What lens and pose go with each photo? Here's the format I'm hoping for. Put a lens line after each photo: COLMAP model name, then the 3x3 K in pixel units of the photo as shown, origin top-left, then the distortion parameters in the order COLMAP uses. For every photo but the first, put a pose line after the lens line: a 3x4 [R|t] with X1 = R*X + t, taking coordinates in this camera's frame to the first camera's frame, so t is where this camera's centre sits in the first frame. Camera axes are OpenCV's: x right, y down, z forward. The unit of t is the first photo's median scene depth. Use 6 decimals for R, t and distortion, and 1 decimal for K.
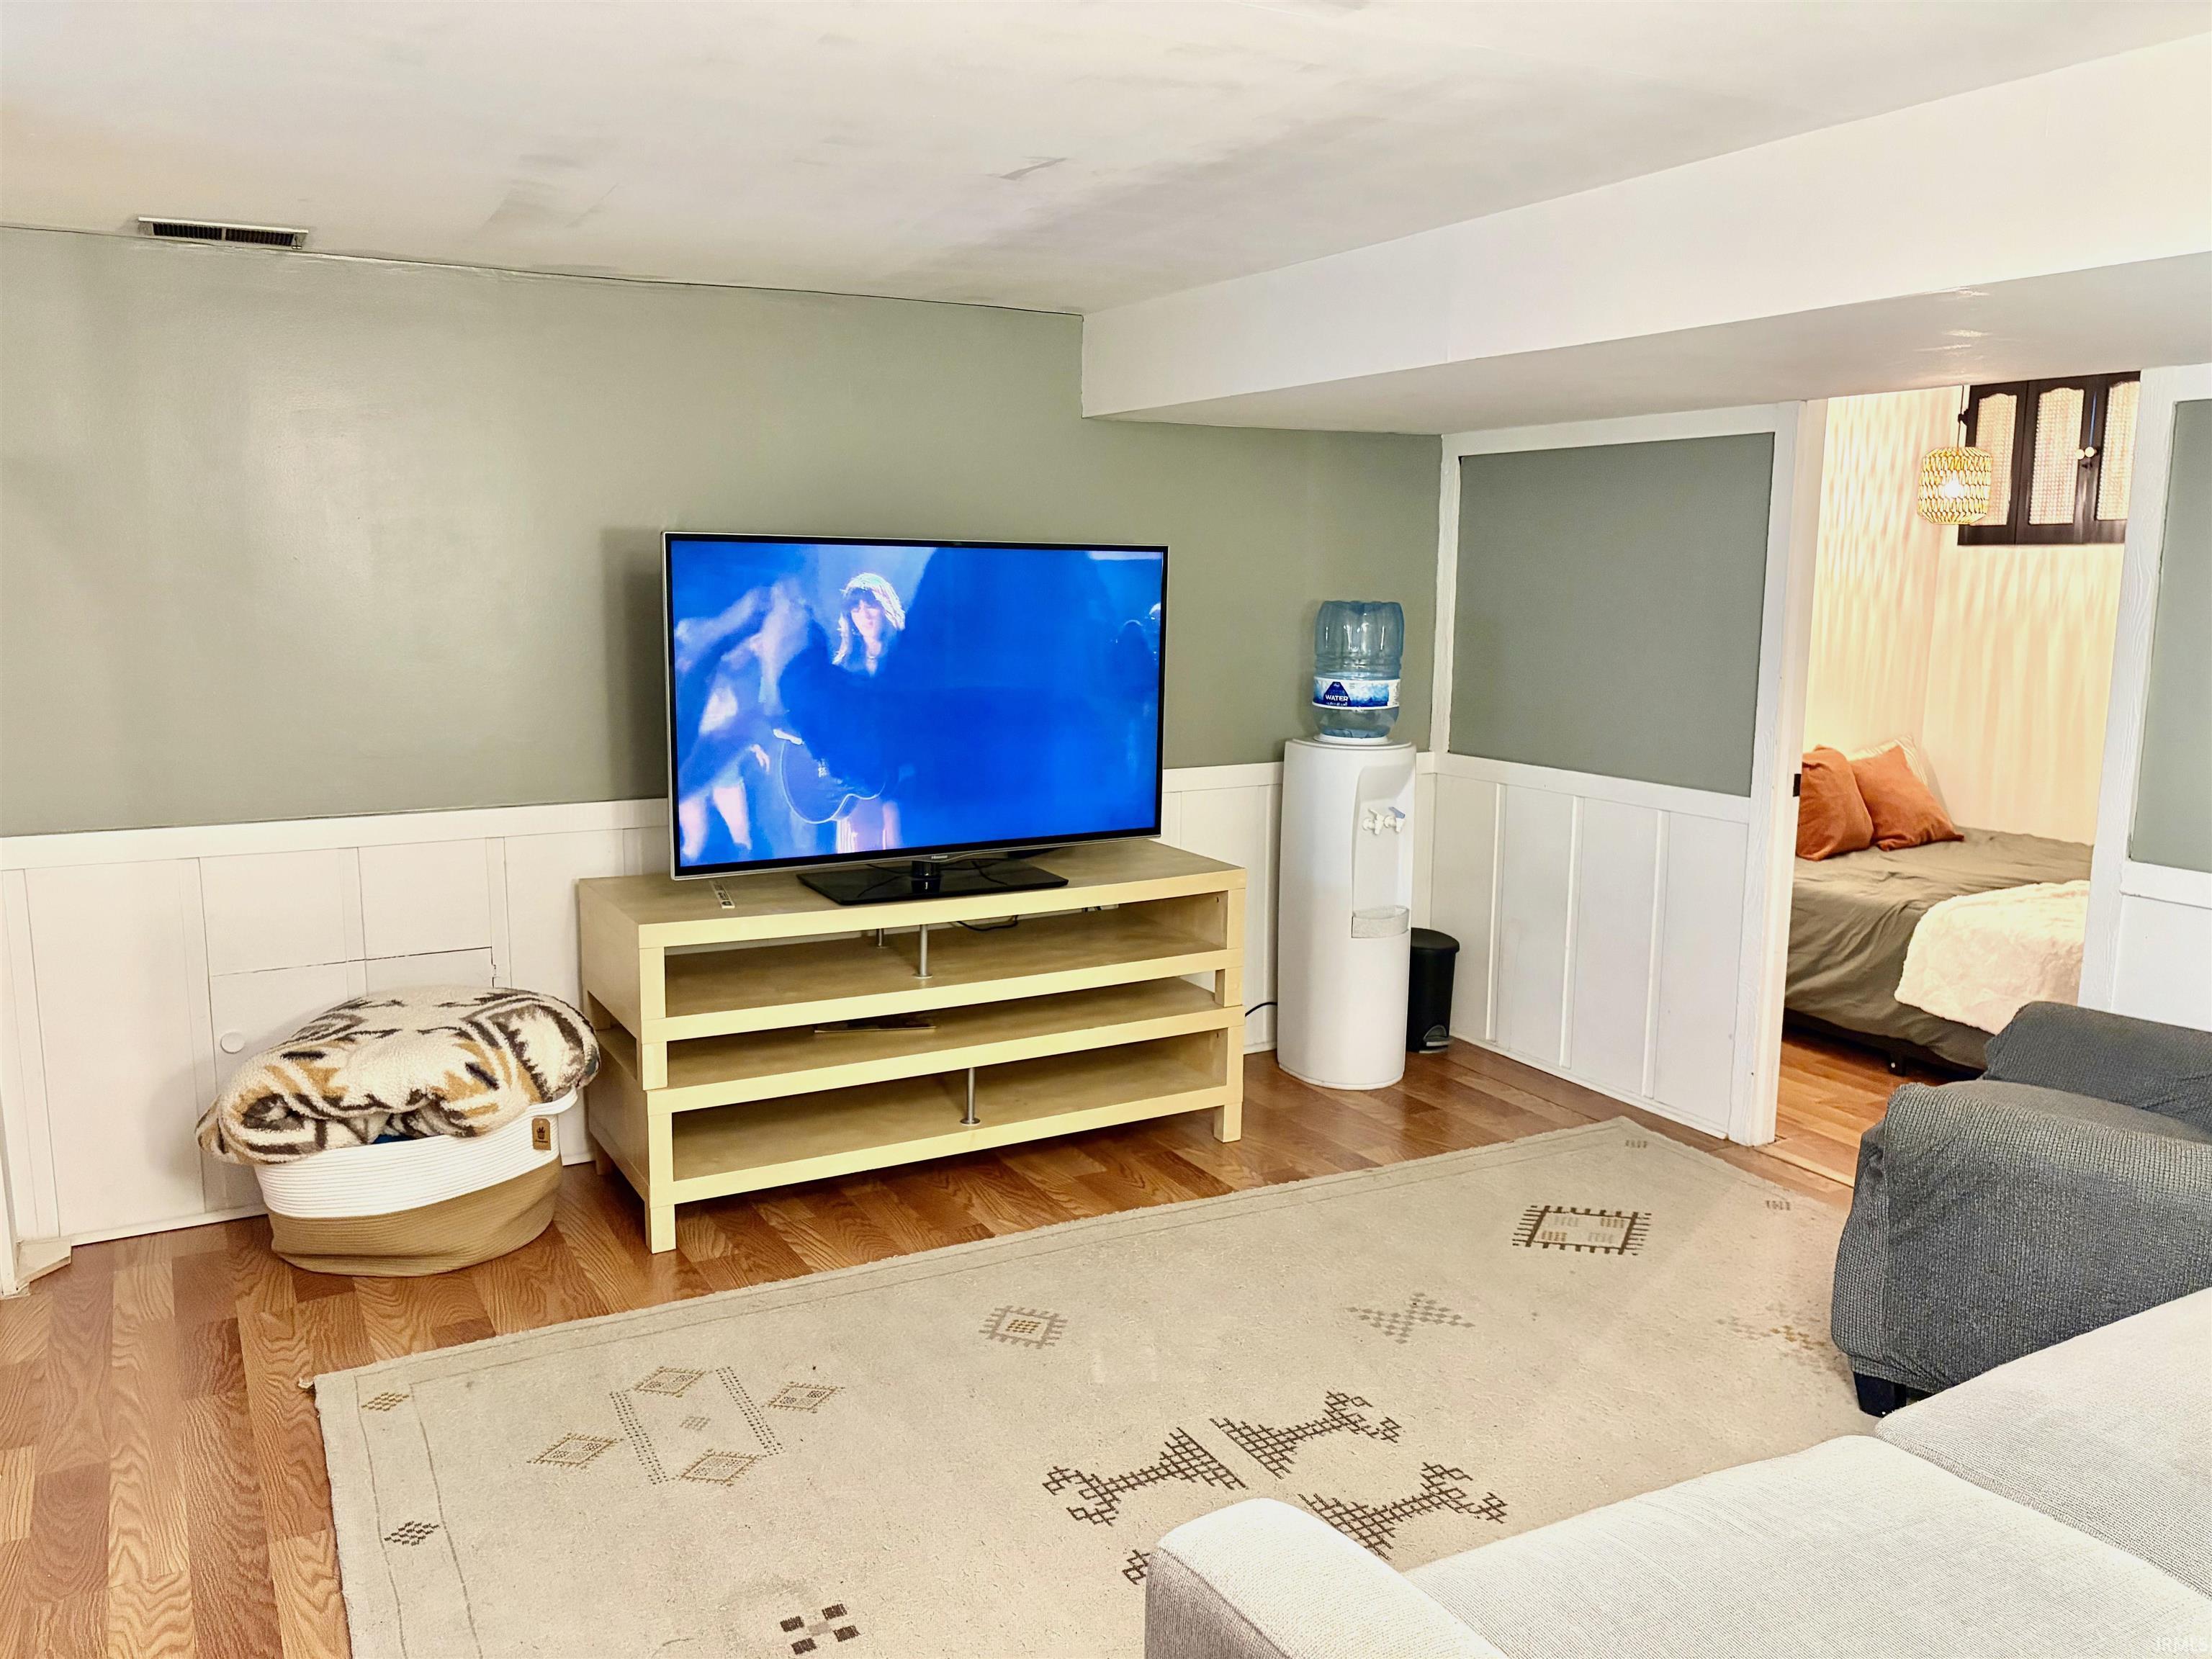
lens RADIAL K [[1661.7, 0, 1099.6], [0, 1661.7, 826.8], [0, 0, 1]] dist [0.012724, -0.001503]
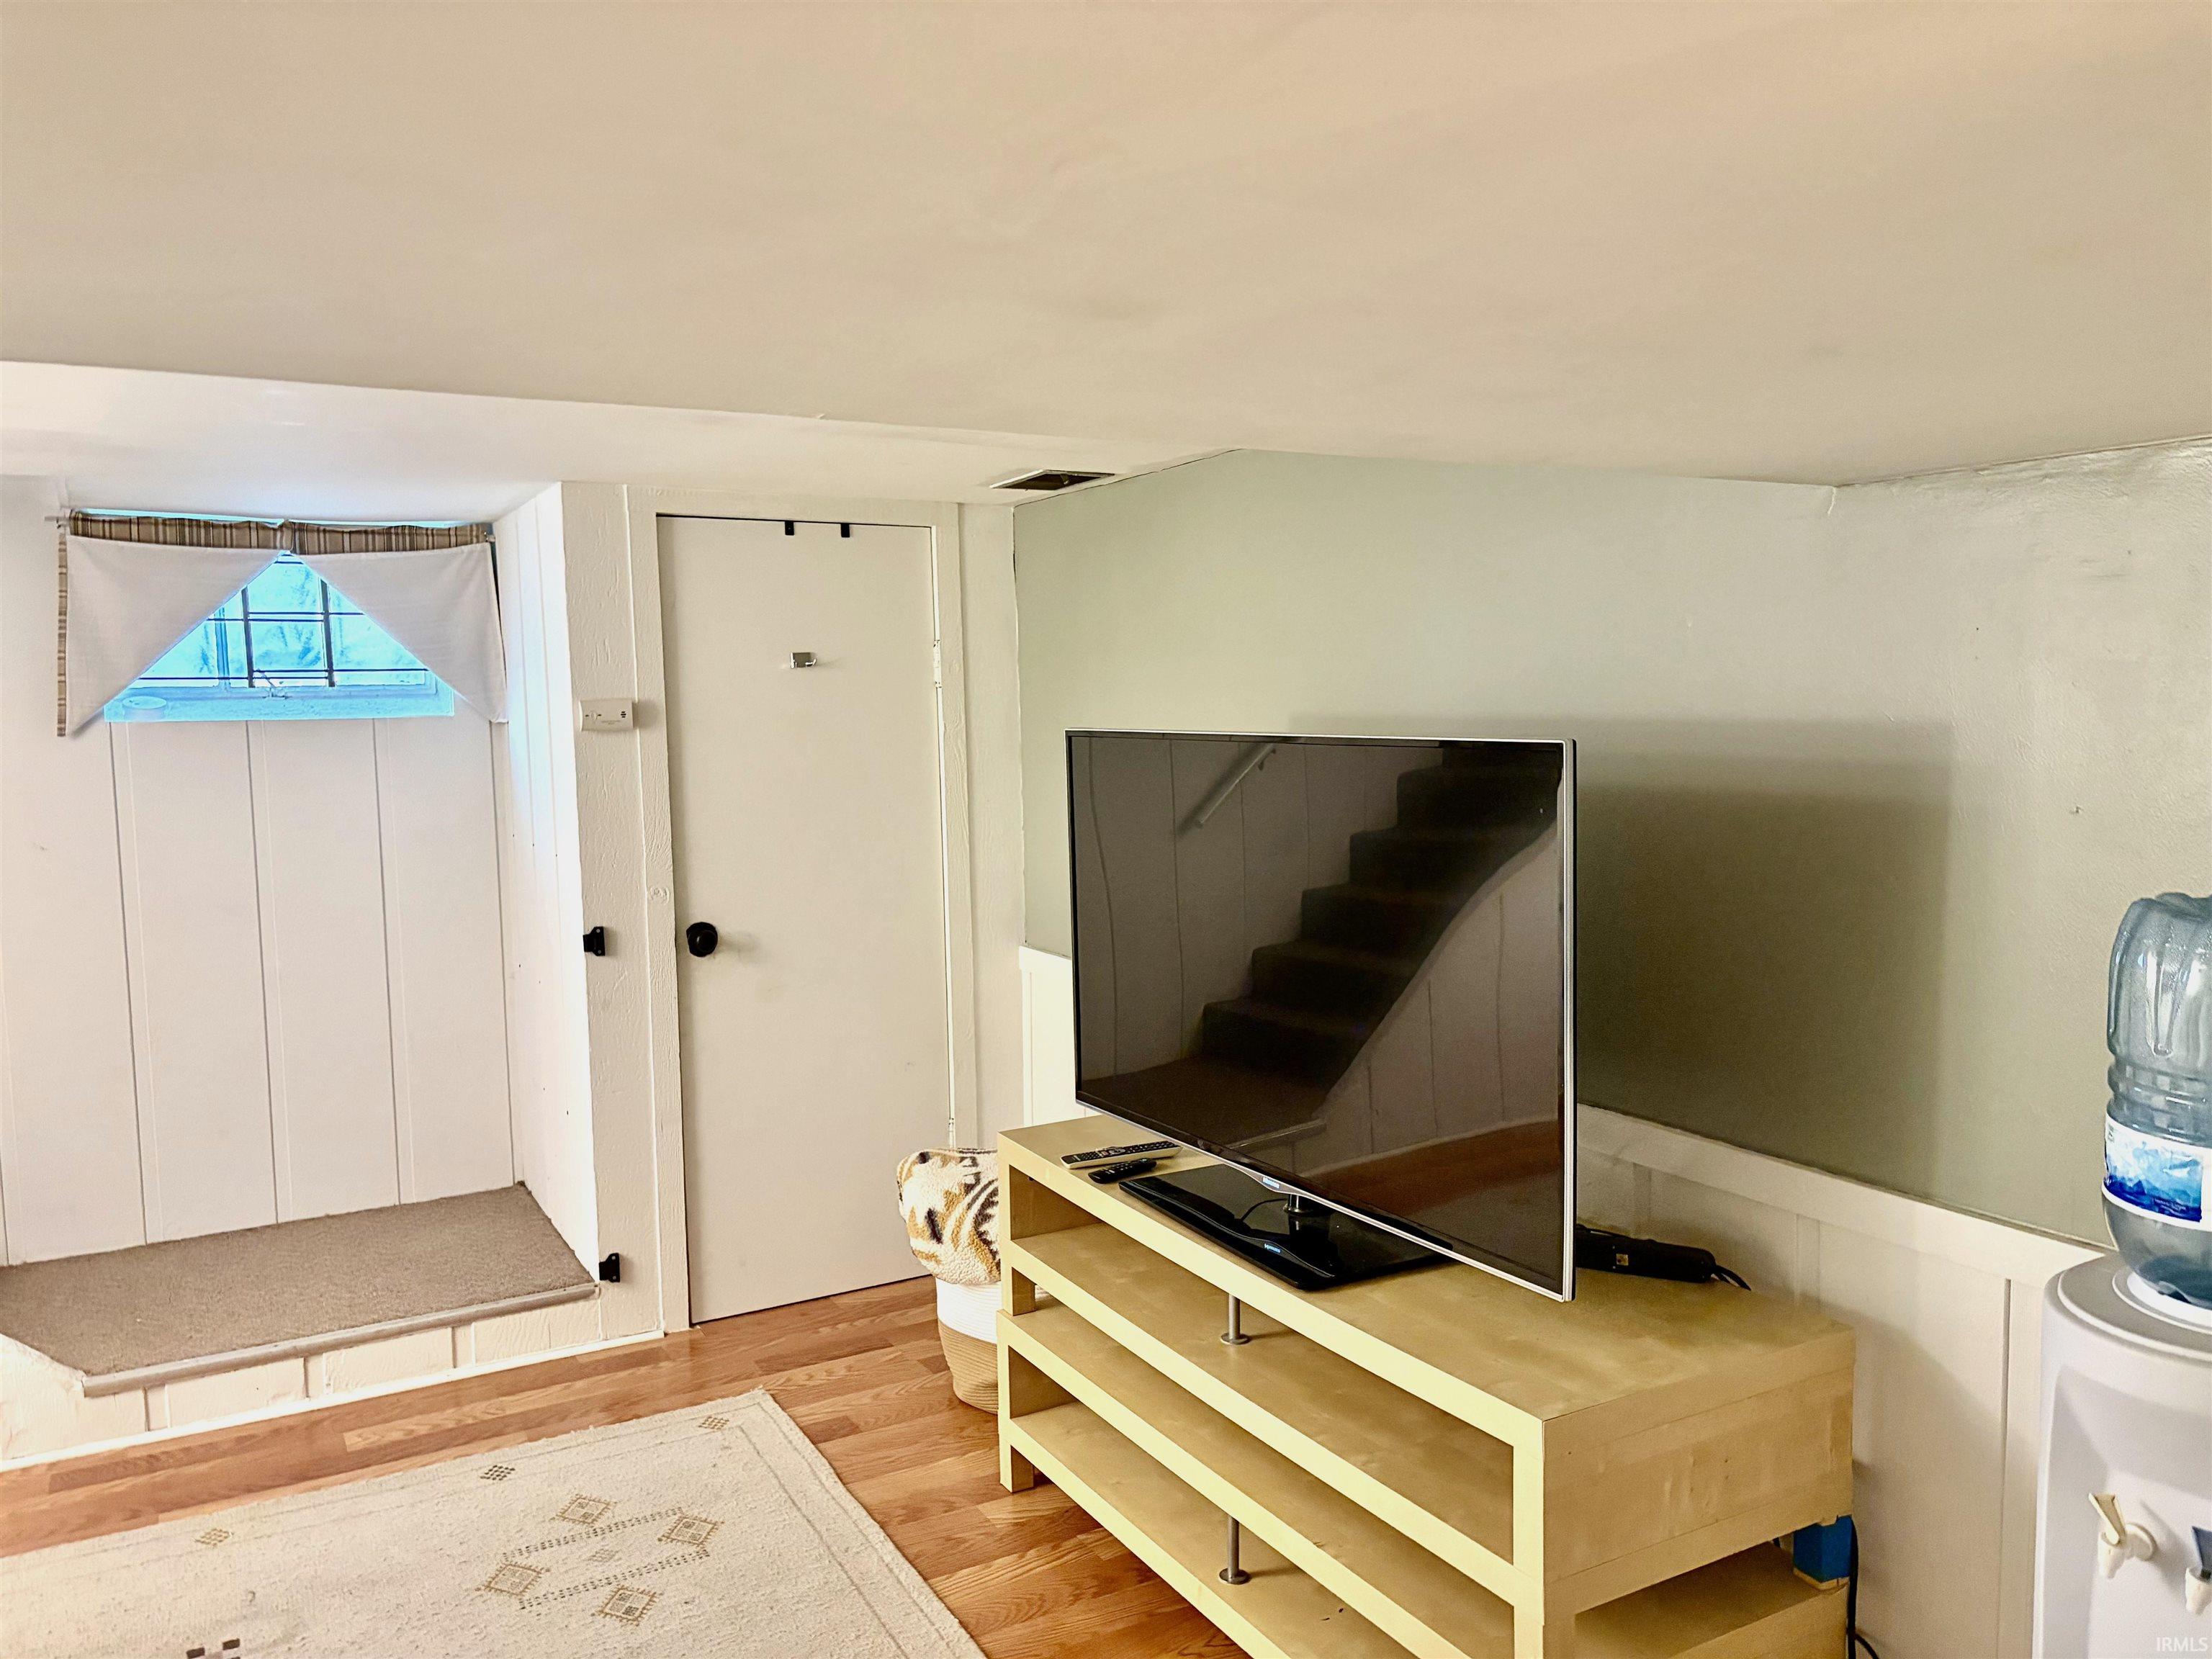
lens RADIAL K [[1661.7, 0, 1099.6], [0, 1661.7, 830.4], [0, 0, 1]] dist [0.012724, -0.001503]
pose [[0.006769, 0.076168, -0.997072, 0.706558], [-0.136766, 0.987796, 0.074531, -0.204457], [0.990580, 0.135861, 0.017103, 1.087590]]
